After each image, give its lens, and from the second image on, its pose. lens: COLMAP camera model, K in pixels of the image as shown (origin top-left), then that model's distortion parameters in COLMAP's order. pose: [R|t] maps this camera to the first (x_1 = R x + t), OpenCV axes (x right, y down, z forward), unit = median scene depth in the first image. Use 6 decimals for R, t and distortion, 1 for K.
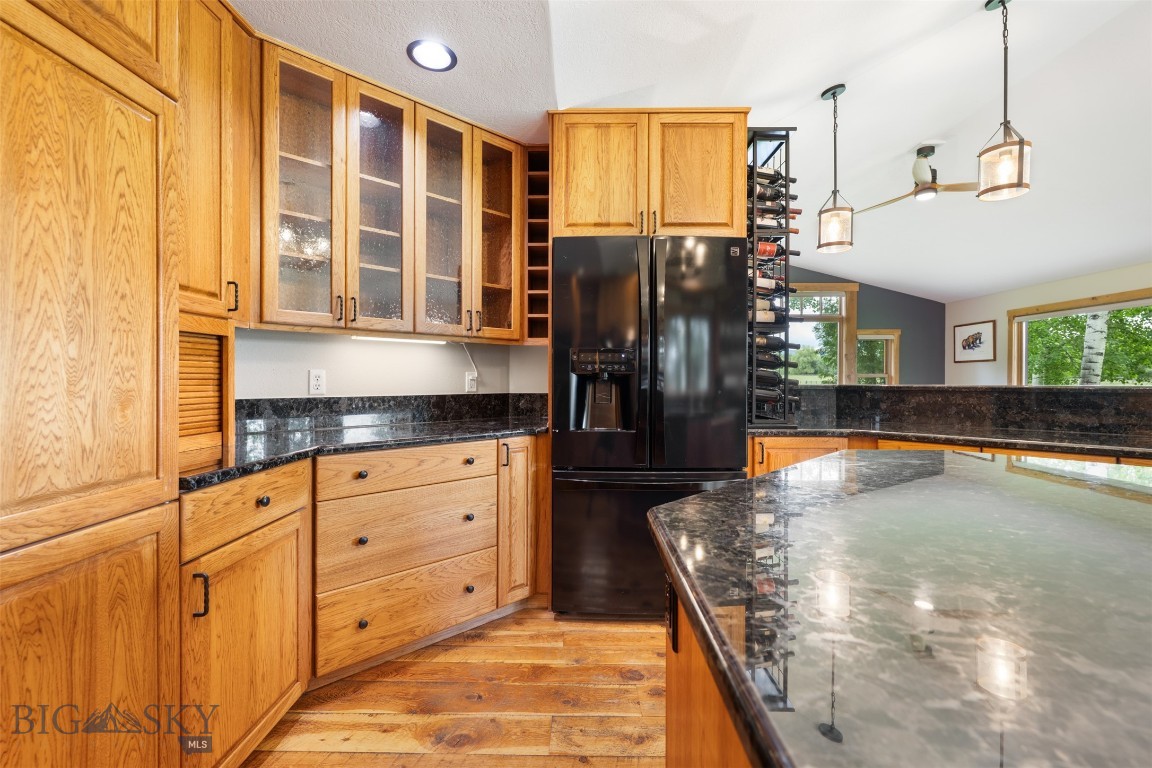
lens RADIAL K [[507.0, 0, 576.0], [0, 507.0, 384.0], [0, 0, 1]] dist [0.000287, -0.000026]
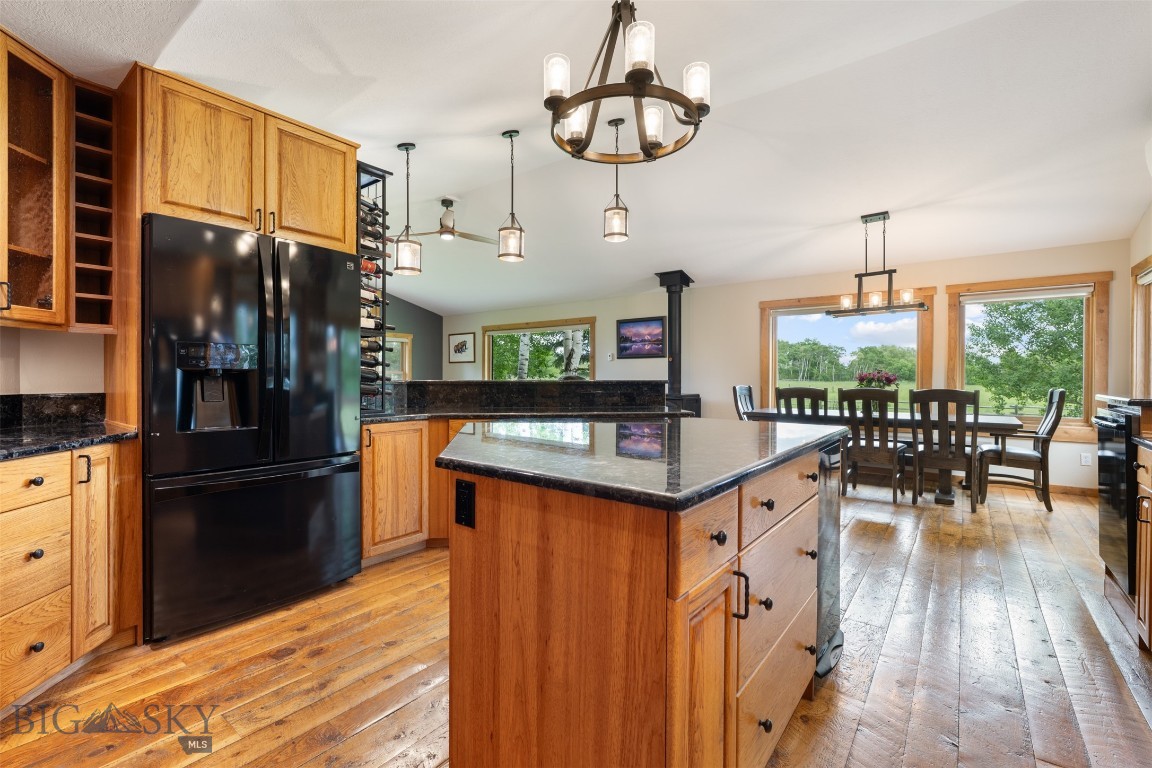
lens RADIAL K [[507.0, 0, 576.0], [0, 507.0, 384.0], [0, 0, 1]] dist [0.000287, -0.000026]
pose [[0.601066, -0.010824, 0.799126, -0.293967], [0.004227, 0.999937, 0.010365, -0.000942], [-0.799188, -0.002852, 0.601074, -0.106857]]
